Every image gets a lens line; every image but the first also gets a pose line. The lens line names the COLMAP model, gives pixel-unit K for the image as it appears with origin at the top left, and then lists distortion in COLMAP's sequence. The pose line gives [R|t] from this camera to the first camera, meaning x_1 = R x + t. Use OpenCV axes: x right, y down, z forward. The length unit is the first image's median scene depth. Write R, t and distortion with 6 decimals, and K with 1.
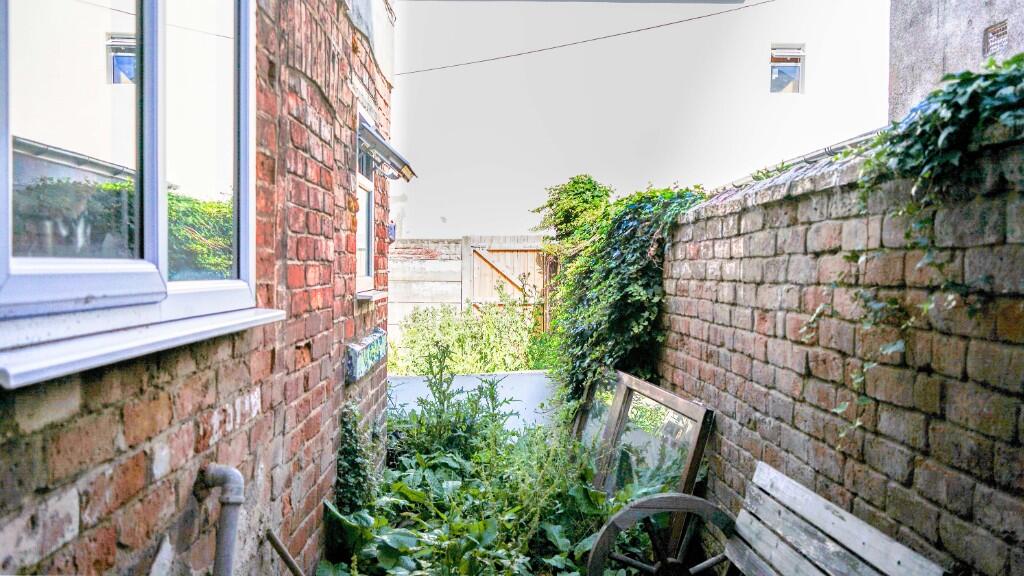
lens RADIAL K [[836.9, 0, 511.7], [0, 836.9, 285.7], [0, 0, 1]] dist [0.003751, 0.003215]
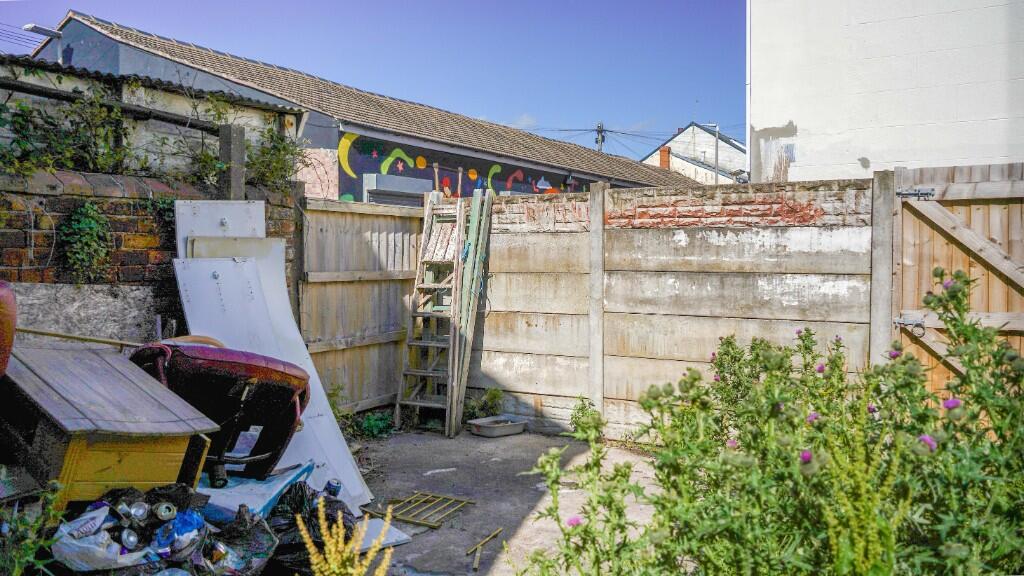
lens RADIAL K [[836.9, 0, 513.8], [0, 836.9, 287.2], [0, 0, 1]] dist [0.003751, 0.003215]
pose [[0.862333, 0.017190, -0.506050, 0.001057], [-0.008946, 0.999785, 0.018718, -0.004994], [0.506263, -0.011614, 0.862301, 0.523588]]
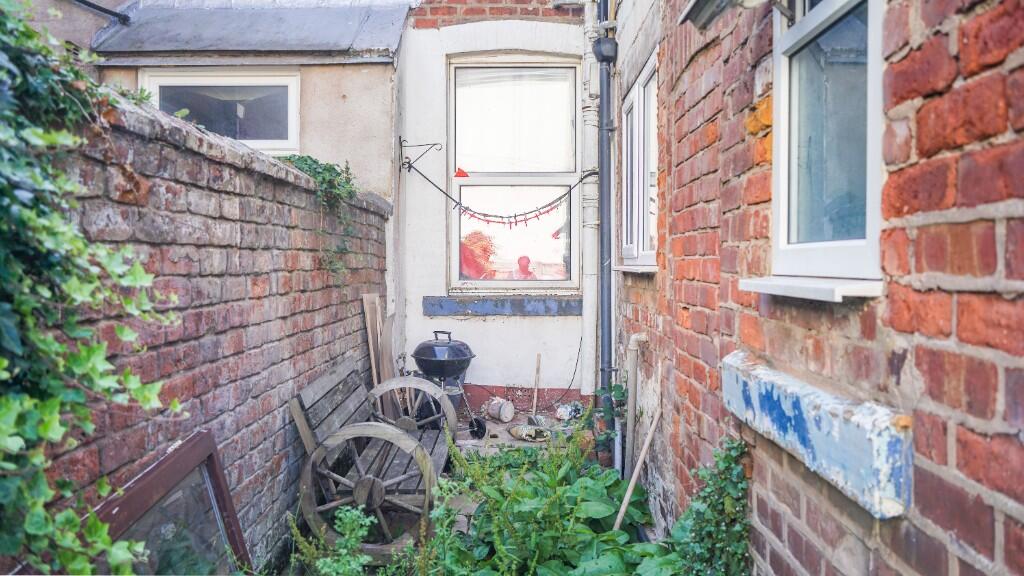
lens RADIAL K [[836.9, 0, 511.6], [0, 836.9, 286.2], [0, 0, 1]] dist [0.003751, 0.003215]
pose [[-0.998370, -0.012512, 0.055691, -0.068085], [-0.009717, 0.998692, 0.050191, -0.011229], [-0.056246, 0.049568, -0.997186, 1.908751]]
